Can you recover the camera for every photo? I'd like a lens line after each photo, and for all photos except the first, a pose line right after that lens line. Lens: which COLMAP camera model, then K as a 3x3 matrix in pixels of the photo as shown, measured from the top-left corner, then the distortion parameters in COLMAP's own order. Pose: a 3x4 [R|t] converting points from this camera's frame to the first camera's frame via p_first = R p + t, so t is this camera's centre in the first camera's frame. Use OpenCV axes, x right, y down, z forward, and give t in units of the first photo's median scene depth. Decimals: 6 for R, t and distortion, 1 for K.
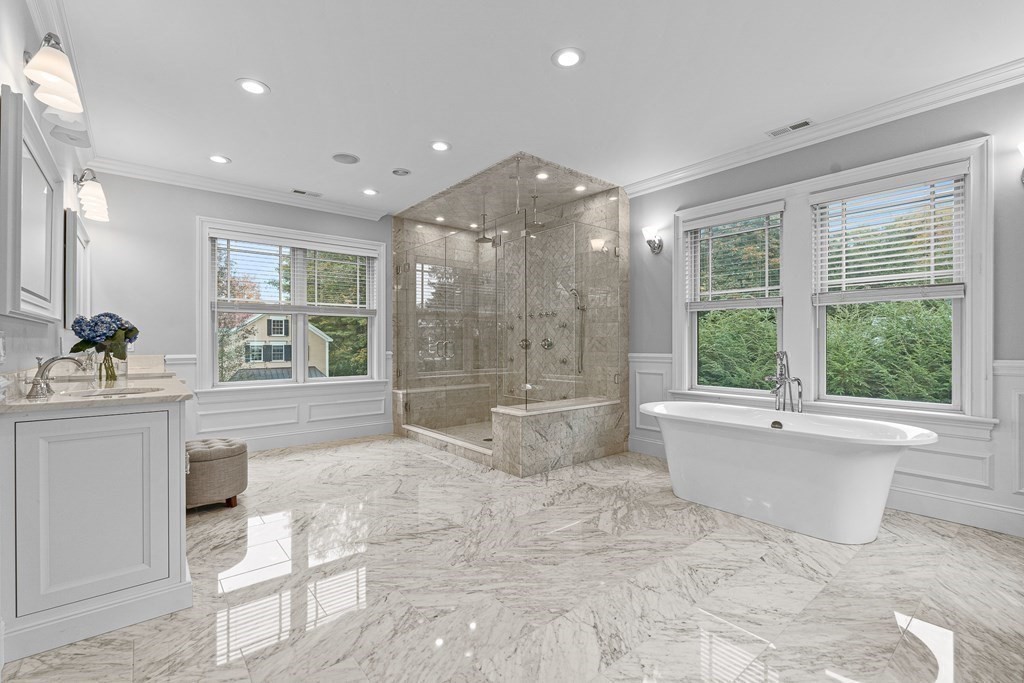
lens RADIAL K [[465.4, 0, 527.6], [0, 465.4, 342.2], [0, 0, 1]] dist [0.009069, 0.000037]
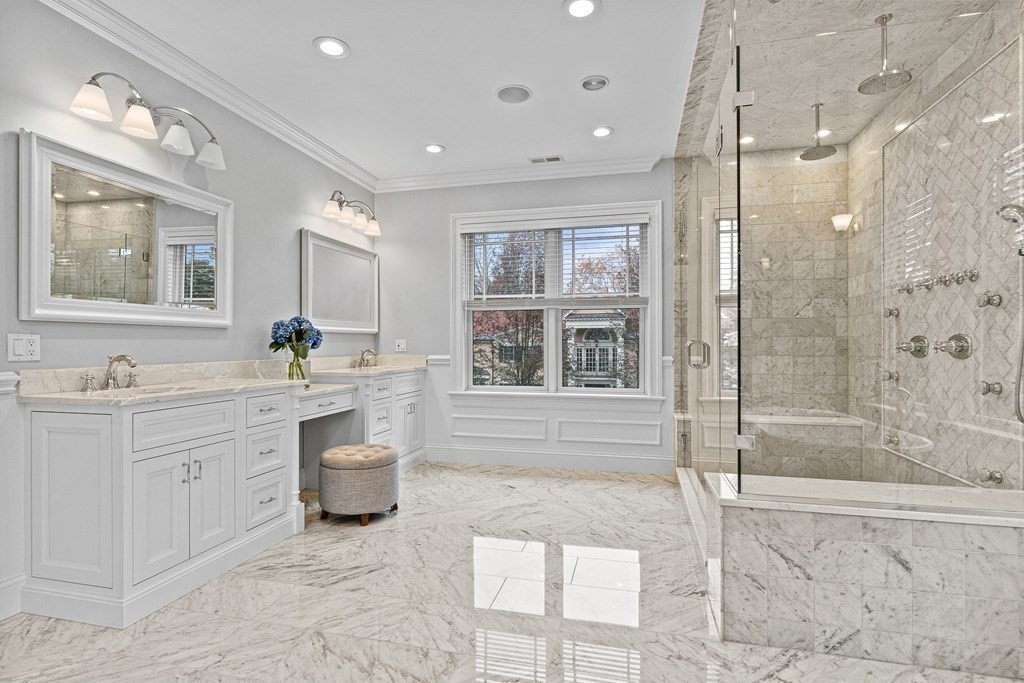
lens RADIAL K [[514.9, 0, 506.9], [0, 514.9, 343.3], [0, 0, 1]] dist [-0.002473, 0.001179]
pose [[0.567542, -0.000512, -0.823344, 0.327622], [0.001045, 0.999999, 0.000099, 0.000851], [0.823344, -0.000917, 0.567542, 0.629176]]
